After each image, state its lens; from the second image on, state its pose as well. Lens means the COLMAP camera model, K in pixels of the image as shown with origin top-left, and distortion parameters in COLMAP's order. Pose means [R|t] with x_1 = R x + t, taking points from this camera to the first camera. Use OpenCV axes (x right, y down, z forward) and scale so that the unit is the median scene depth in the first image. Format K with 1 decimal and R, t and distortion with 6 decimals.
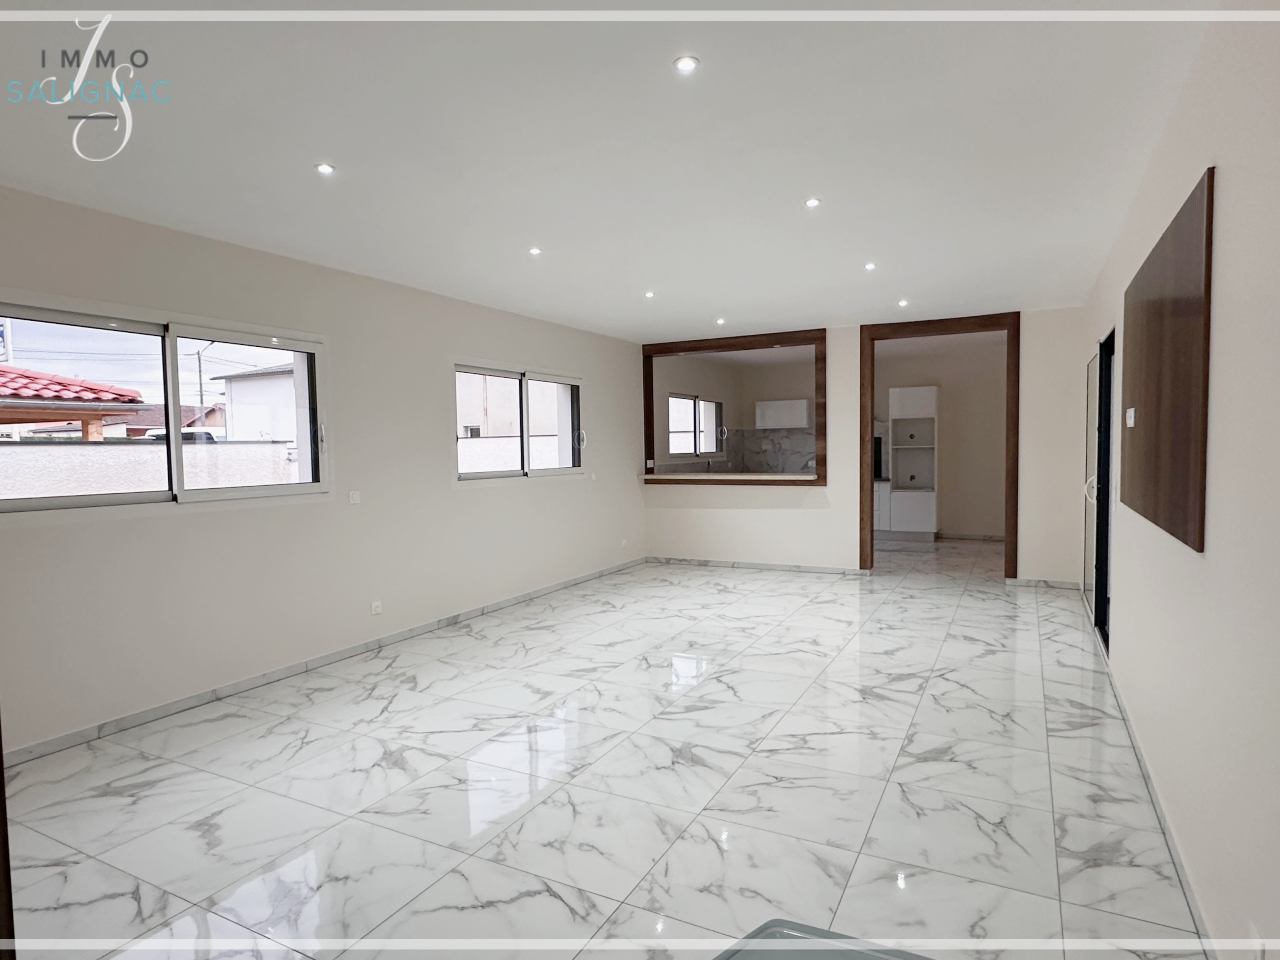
lens RADIAL K [[730.7, 0, 639.9], [0, 730.7, 486.3], [0, 0, 1]] dist [-0.002346, 0.000835]
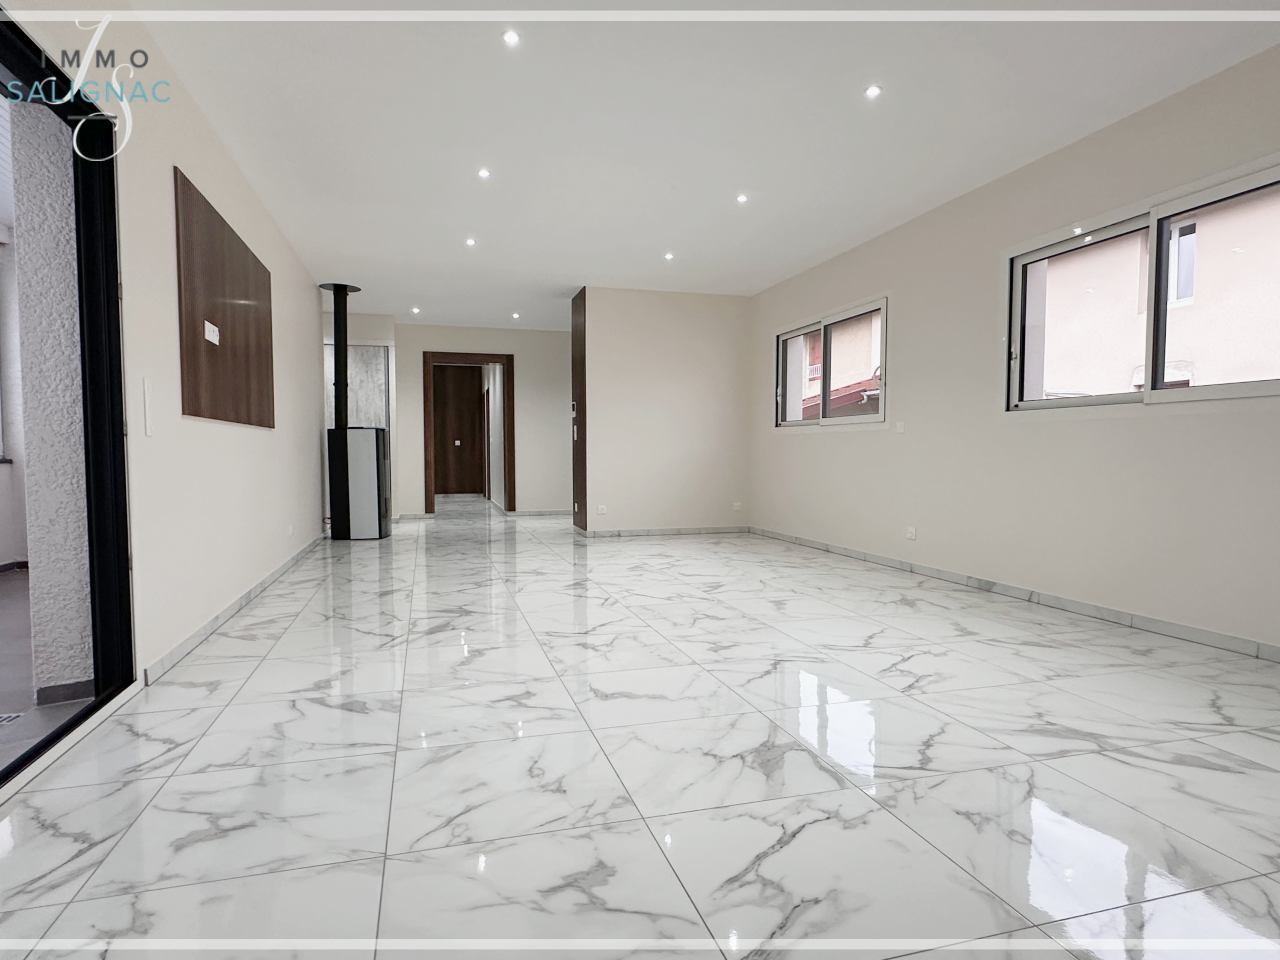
lens RADIAL K [[730.7, 0, 634.7], [0, 730.7, 486.2], [0, 0, 1]] dist [-0.002346, 0.000835]
pose [[-0.724309, 0.050153, -0.687649, 0.722514], [-0.024047, 0.994907, 0.097892, 0.006697], [0.689056, 0.087440, -0.719413, 1.646103]]
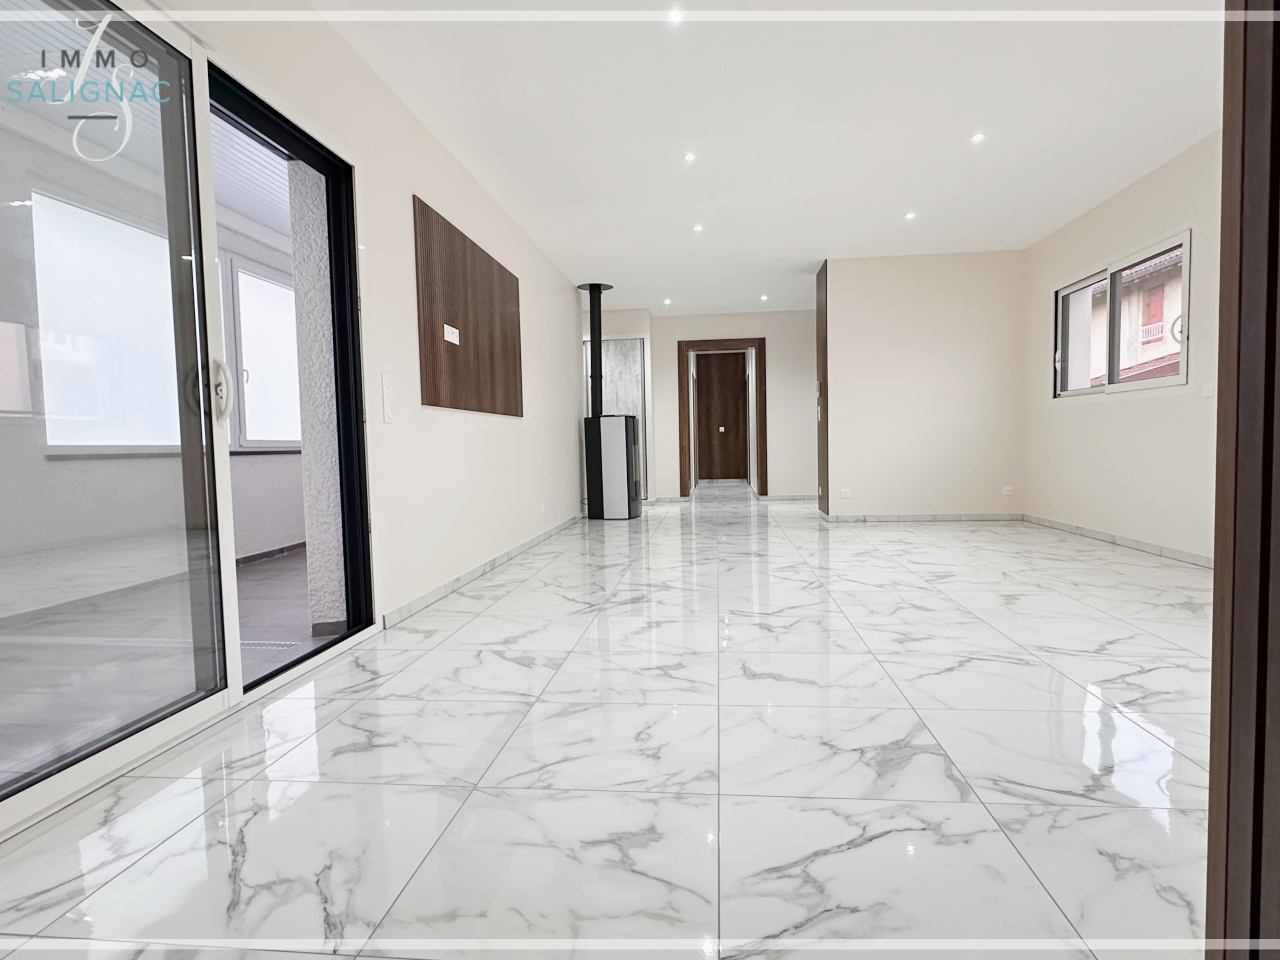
lens RADIAL K [[730.7, 0, 632.4], [0, 730.7, 482.6], [0, 0, 1]] dist [-0.002346, 0.000835]
pose [[-0.932317, 0.057402, -0.357058, 0.629337], [0.018688, 0.993651, 0.110947, 0.017636], [0.361160, 0.096764, -0.927470, 1.702115]]
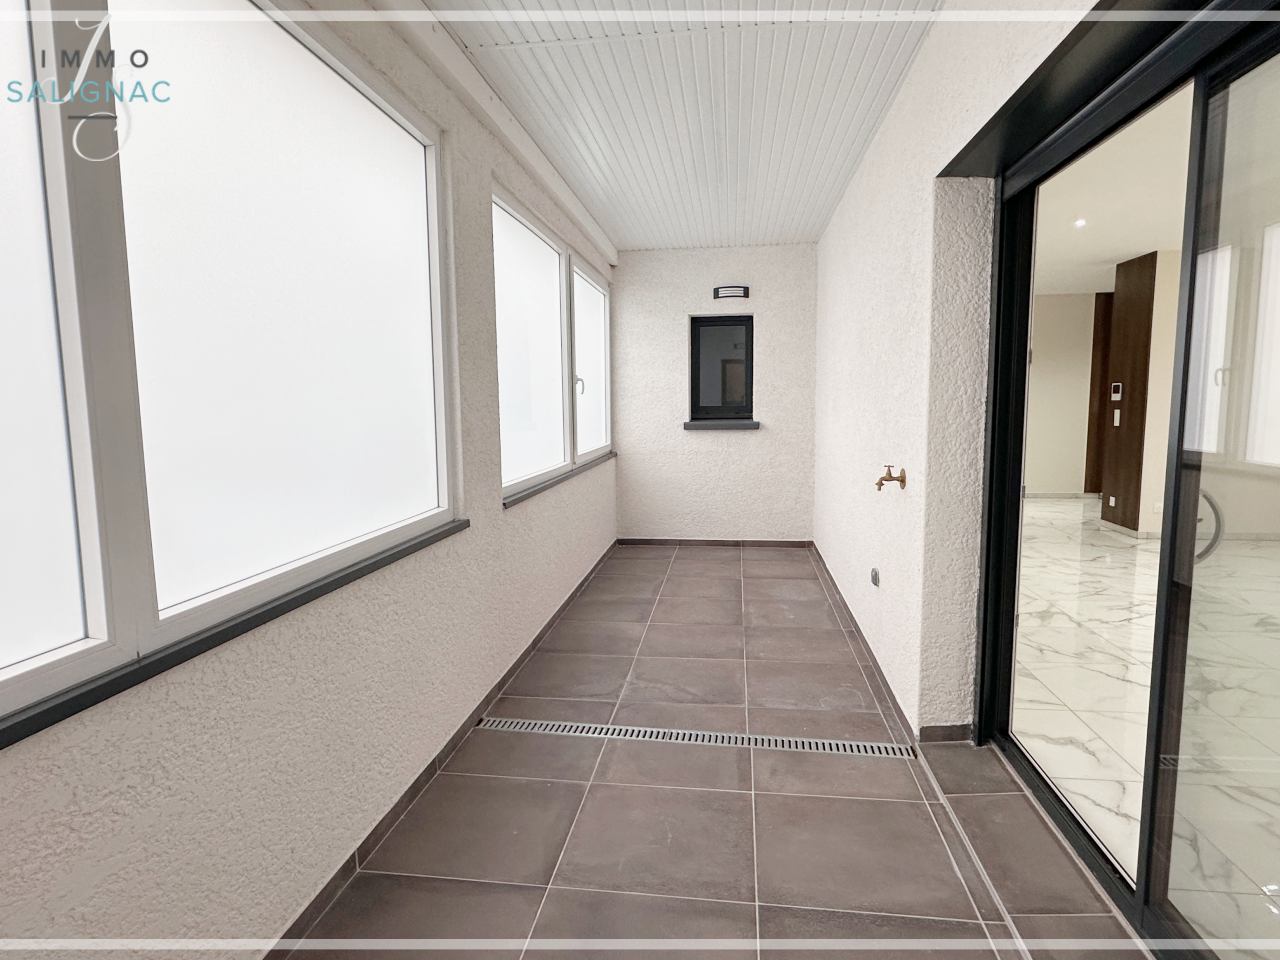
lens RADIAL K [[730.7, 0, 642.6], [0, 730.7, 483.8], [0, 0, 1]] dist [-0.002346, 0.000835]
pose [[-0.937023, 0.066794, -0.342821, 1.101820], [0.007441, 0.985138, 0.171603, -0.082309], [0.349189, 0.158245, -0.923594, 1.383458]]
